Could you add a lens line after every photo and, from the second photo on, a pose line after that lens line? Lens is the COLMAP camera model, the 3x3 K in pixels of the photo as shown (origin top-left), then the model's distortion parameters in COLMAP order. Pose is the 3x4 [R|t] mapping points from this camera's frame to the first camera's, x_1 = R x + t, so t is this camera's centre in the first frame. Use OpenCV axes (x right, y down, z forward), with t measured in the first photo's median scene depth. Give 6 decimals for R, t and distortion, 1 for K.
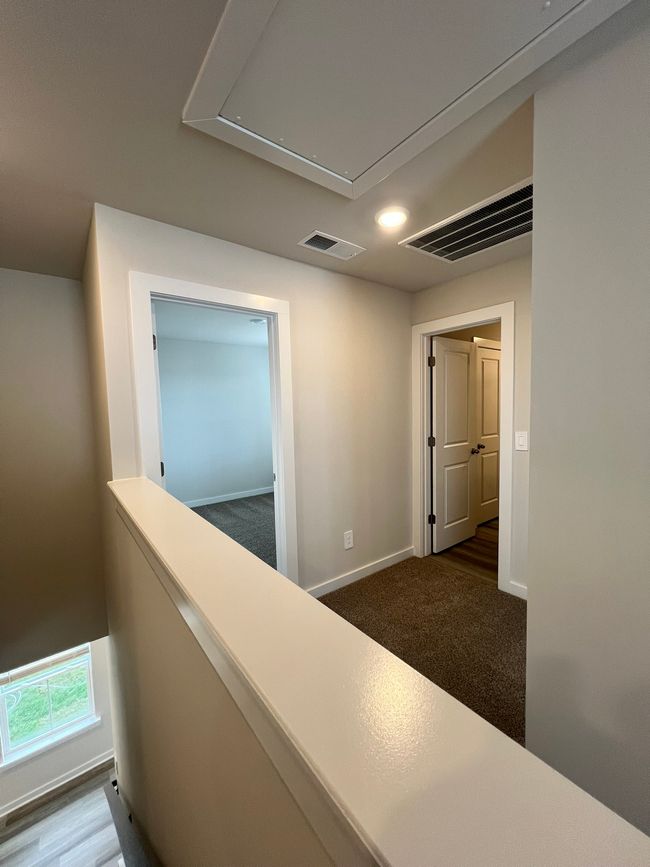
lens RADIAL K [[348.8, 0, 326.4], [0, 348.8, 432.9], [0, 0, 1]] dist [0.000762, 0.000183]
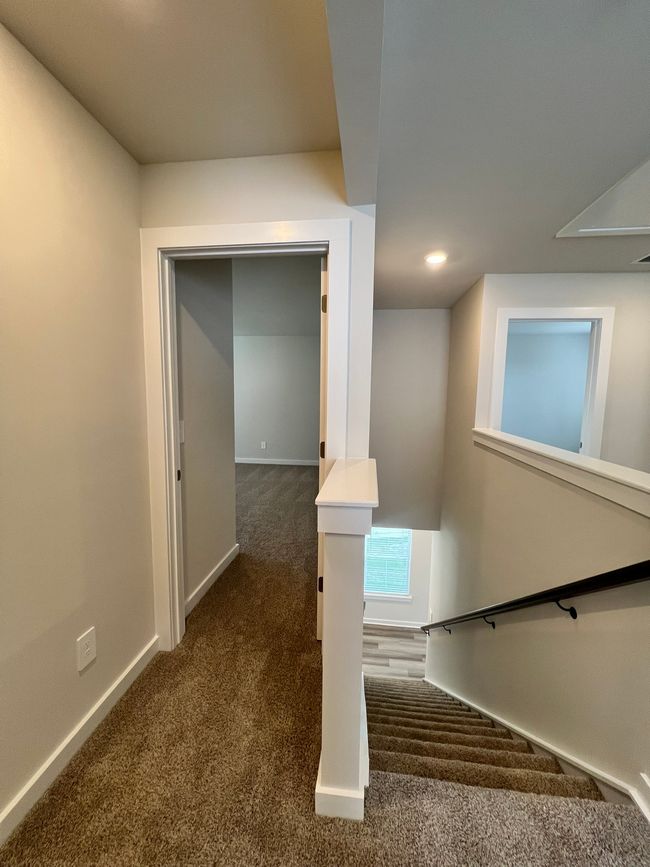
lens RADIAL K [[348.8, 0, 326.9], [0, 348.8, 433.4], [0, 0, 1]] dist [0.000762, 0.000183]
pose [[0.718076, 0.117759, -0.685929, 0.071357], [-0.088718, 0.993029, 0.077605, 0.077758], [0.690286, 0.005128, 0.723518, -0.711044]]
